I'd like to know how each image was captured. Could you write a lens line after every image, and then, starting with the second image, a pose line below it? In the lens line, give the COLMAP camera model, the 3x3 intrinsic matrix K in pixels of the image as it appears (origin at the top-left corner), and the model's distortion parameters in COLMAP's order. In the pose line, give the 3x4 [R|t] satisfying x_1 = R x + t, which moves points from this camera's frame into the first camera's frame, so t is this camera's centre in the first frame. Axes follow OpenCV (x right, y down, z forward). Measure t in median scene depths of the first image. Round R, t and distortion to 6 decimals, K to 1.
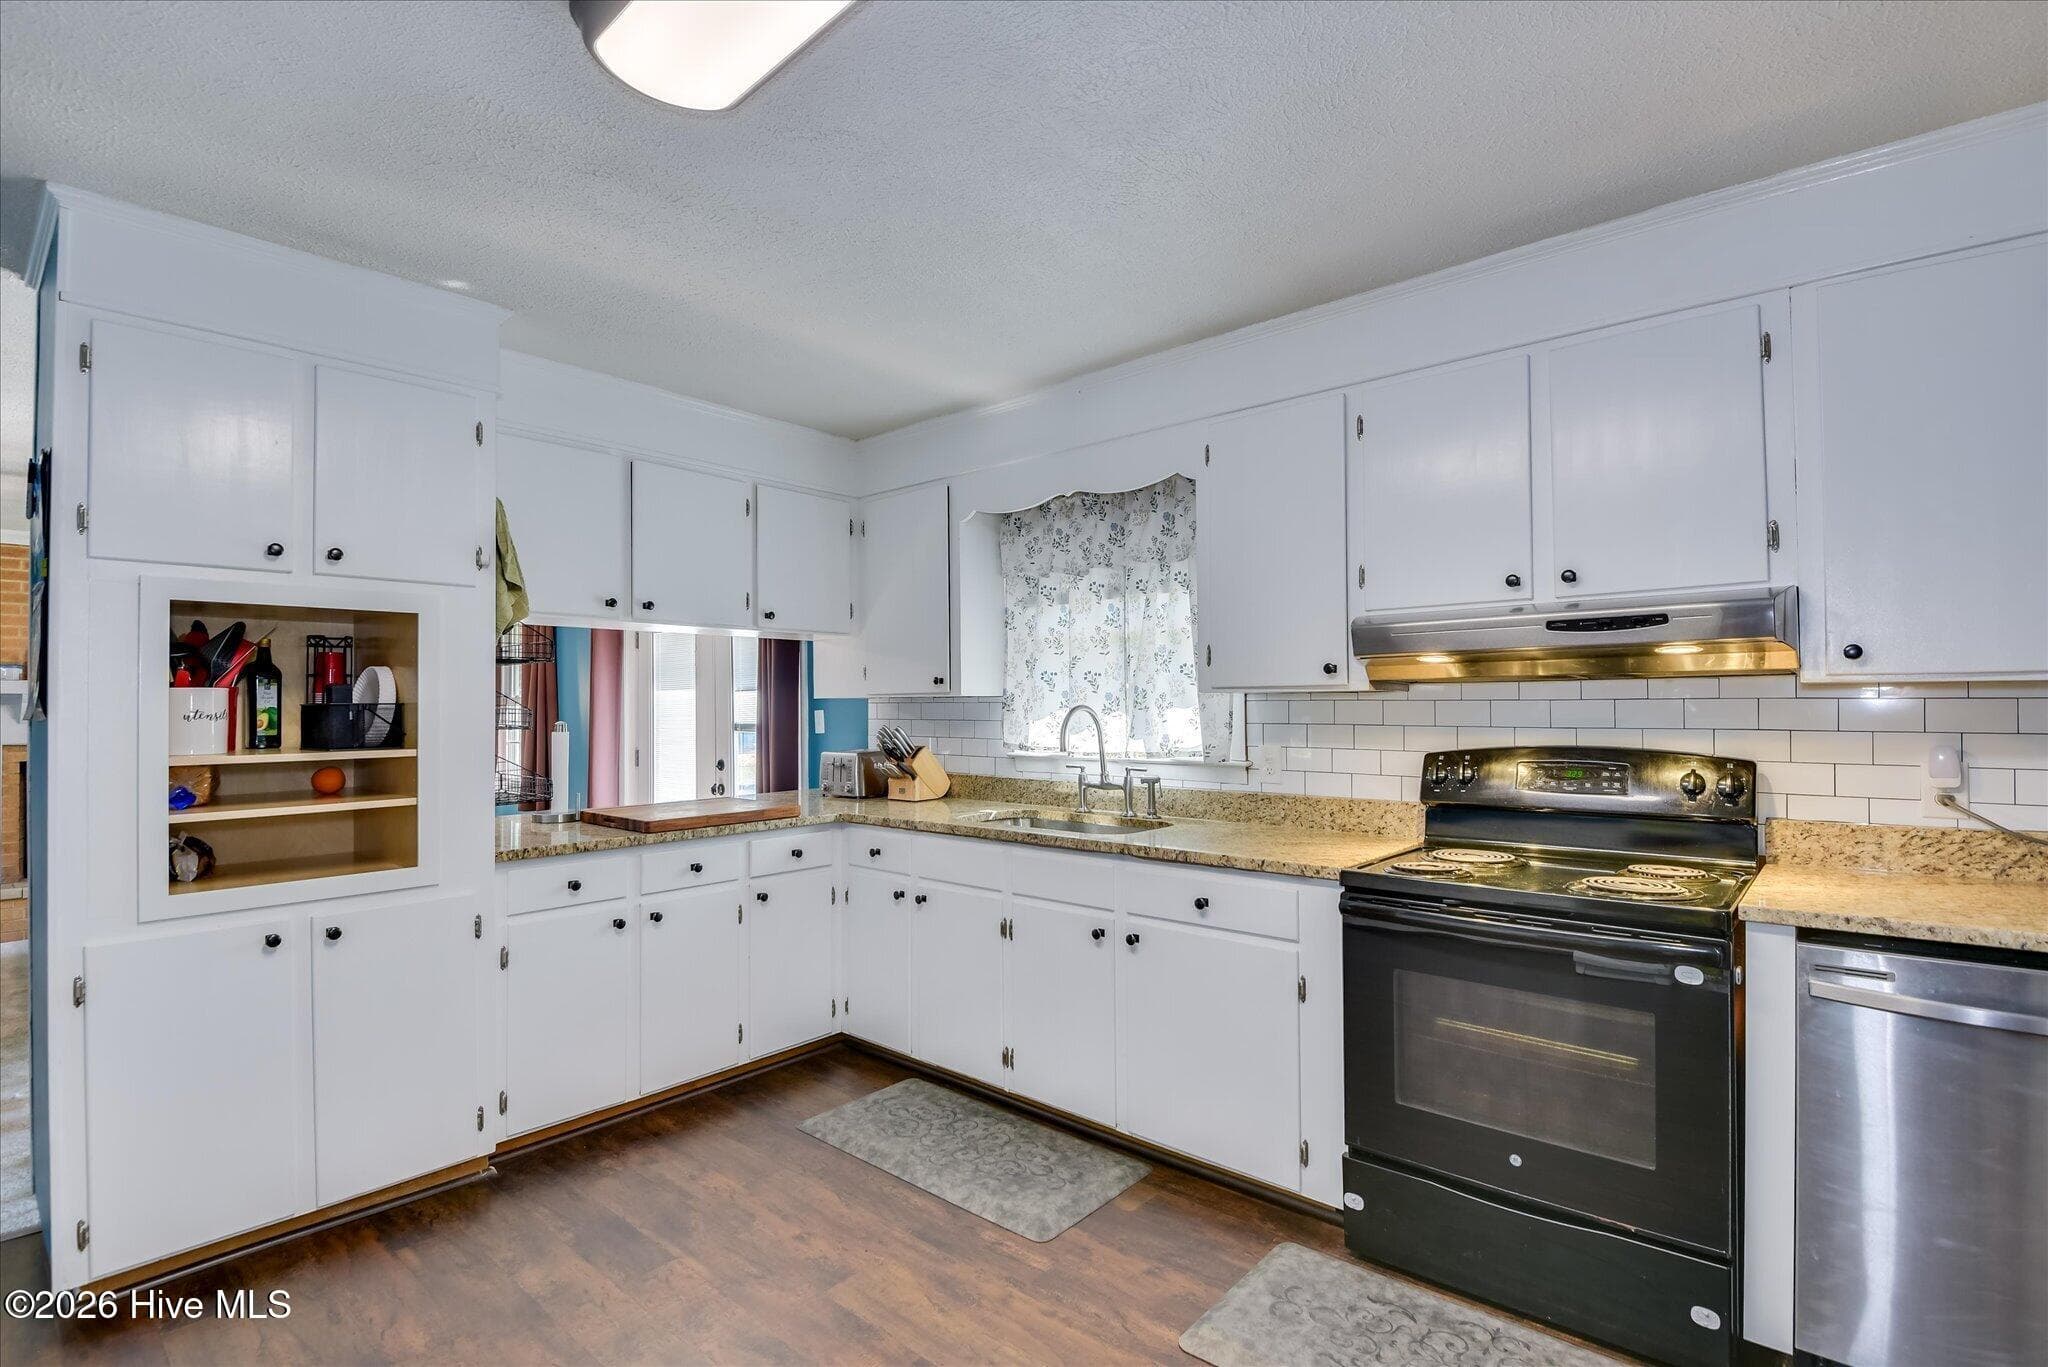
lens RADIAL K [[944.7, 0, 1028.2], [0, 944.7, 687.4], [0, 0, 1]] dist [0.017510, -0.019757]
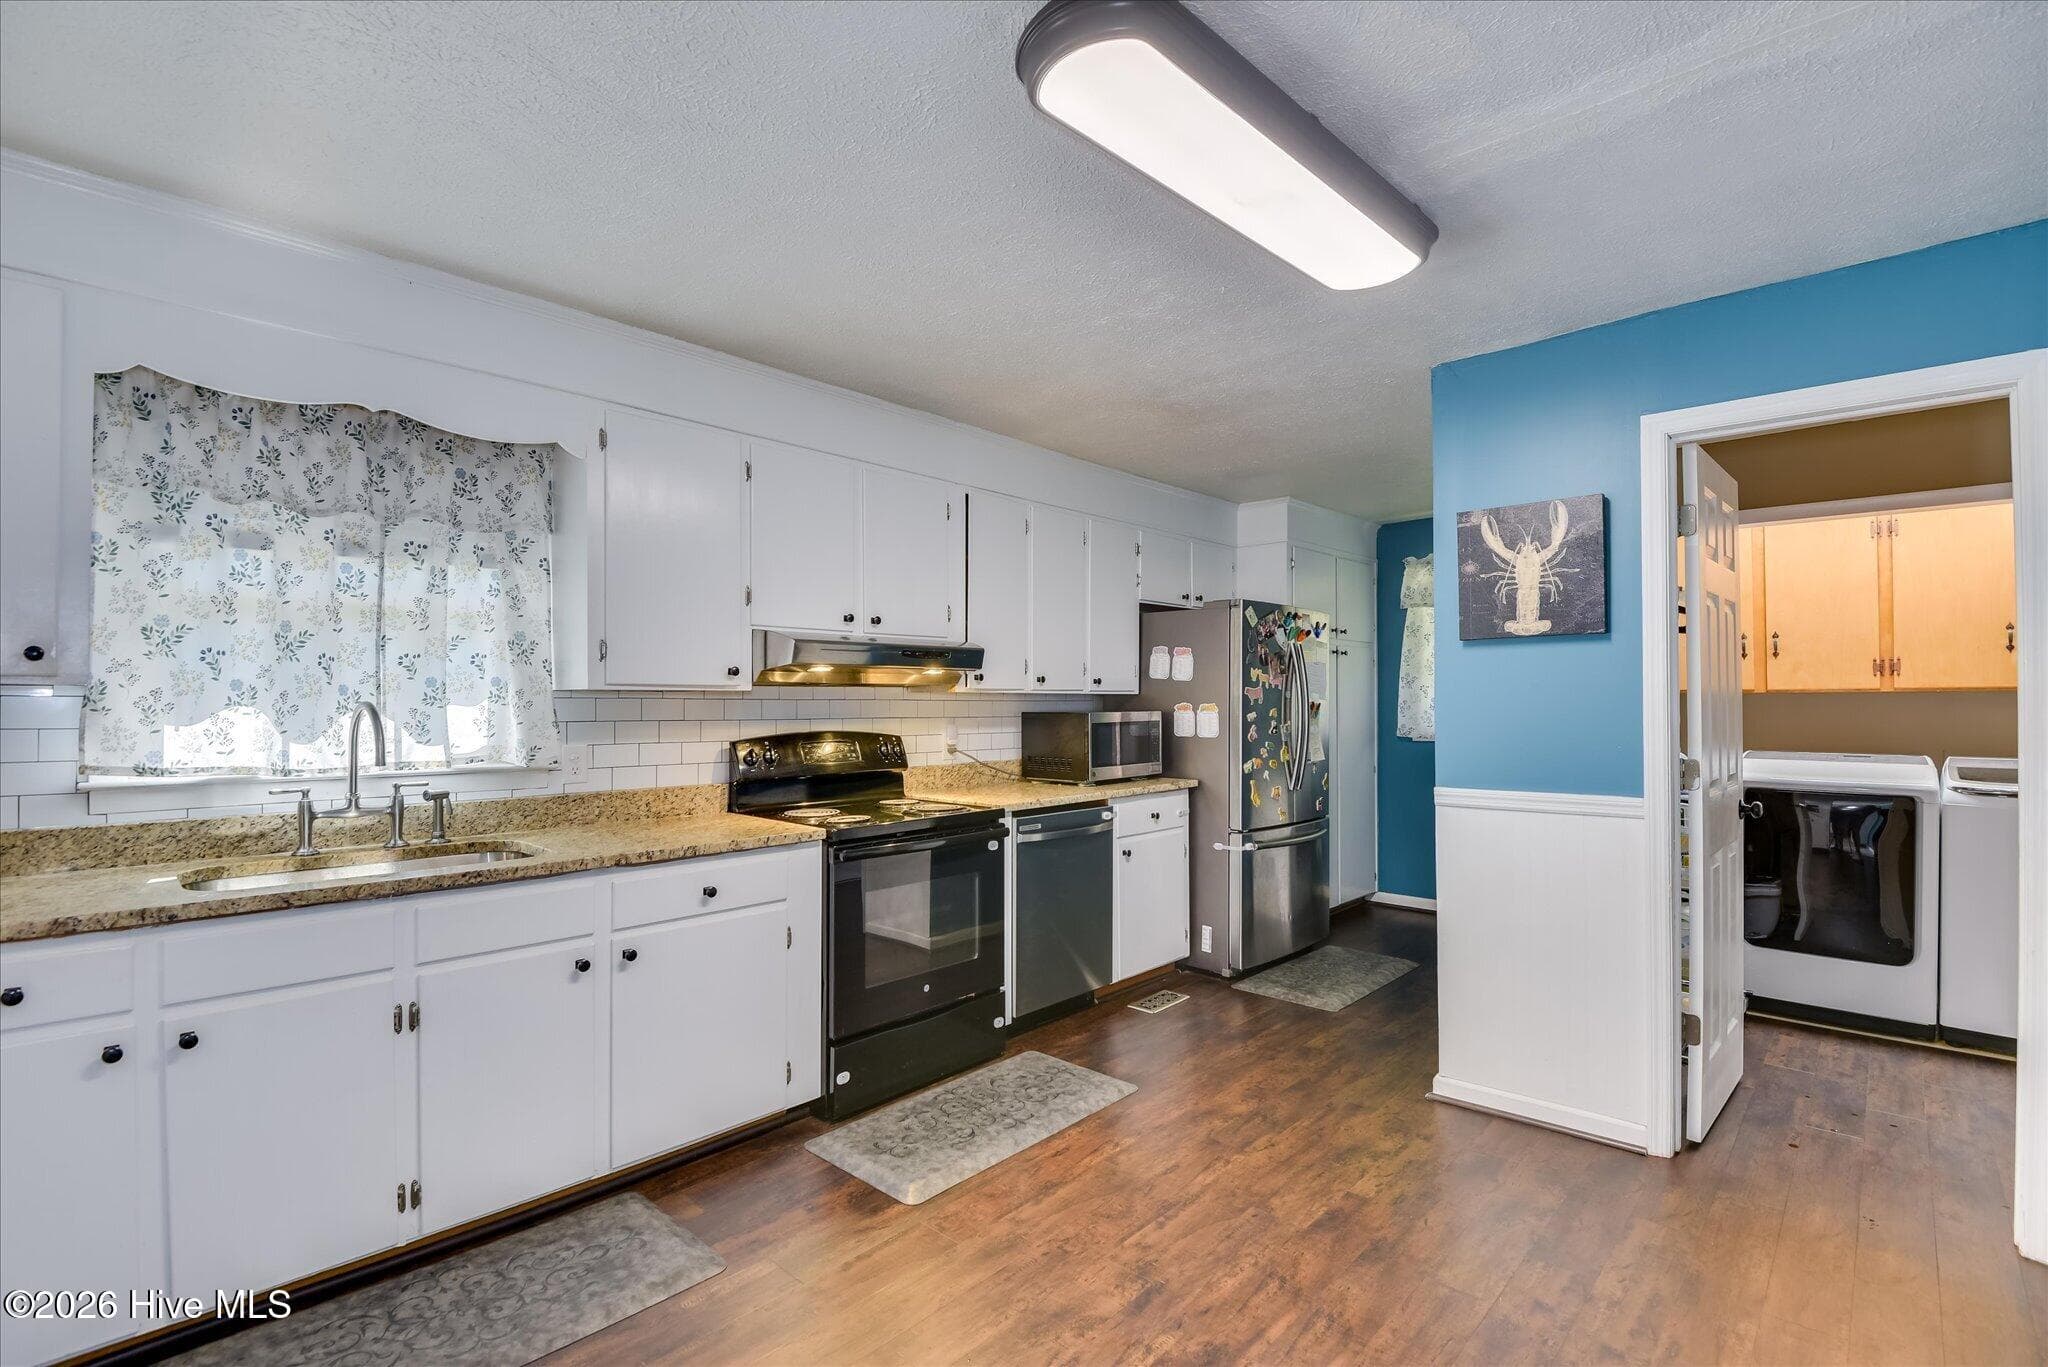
lens RADIAL K [[943.4, 0, 1005.1], [0, 943.4, 692.3], [0, 0, 1]] dist [-0.001213, -0.019370]
pose [[0.055355, 0.015481, 0.998347, -0.719097], [-0.017578, 0.999740, -0.014528, 0.015263], [-0.998312, -0.016745, 0.055612, 0.532917]]
